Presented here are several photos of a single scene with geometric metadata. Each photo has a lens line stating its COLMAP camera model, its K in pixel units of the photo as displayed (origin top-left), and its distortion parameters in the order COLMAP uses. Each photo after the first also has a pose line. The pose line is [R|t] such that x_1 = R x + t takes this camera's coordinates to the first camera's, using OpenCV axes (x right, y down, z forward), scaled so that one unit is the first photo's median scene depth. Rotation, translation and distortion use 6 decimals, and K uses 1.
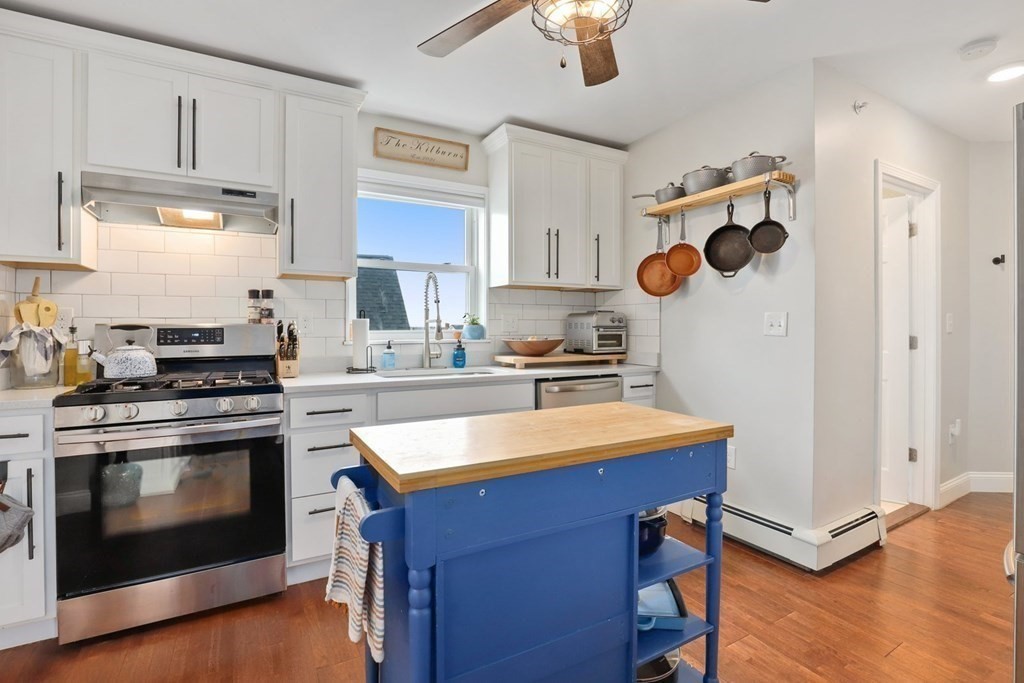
lens RADIAL K [[478.0, 0, 513.2], [0, 478.0, 331.7], [0, 0, 1]] dist [-0.014471, -0.000377]
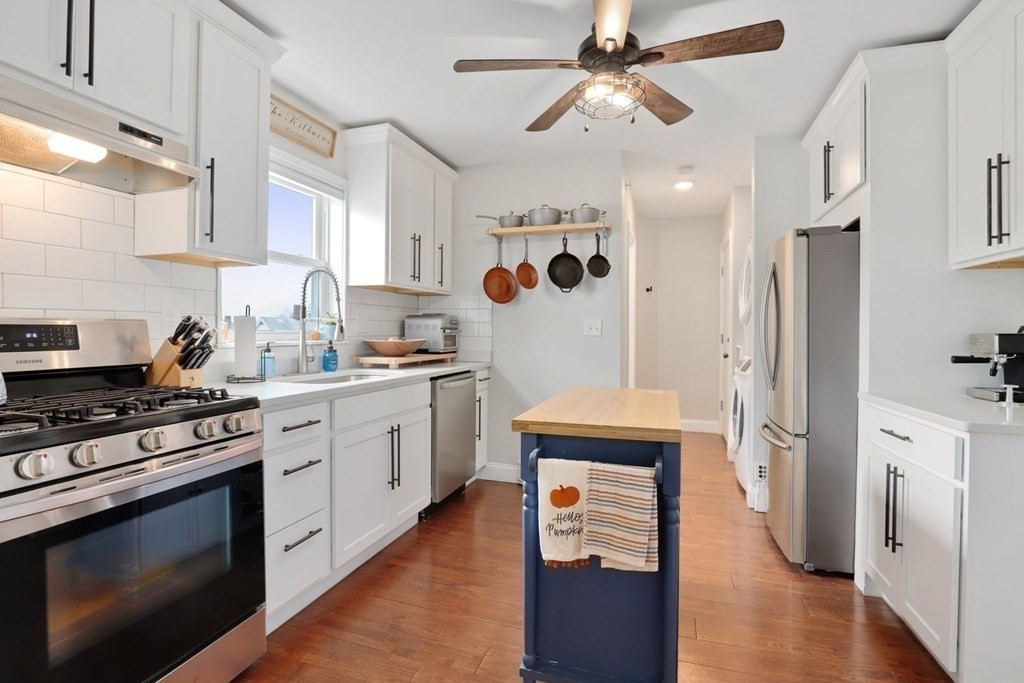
lens RADIAL K [[478.0, 0, 513.2], [0, 478.0, 331.7], [0, 0, 1]] dist [-0.014471, -0.000377]
pose [[0.744269, 0.004910, 0.667862, -0.477732], [-0.002338, 0.999986, -0.004746, 0.002551], [-0.667876, 0.001971, 0.744270, 0.083526]]
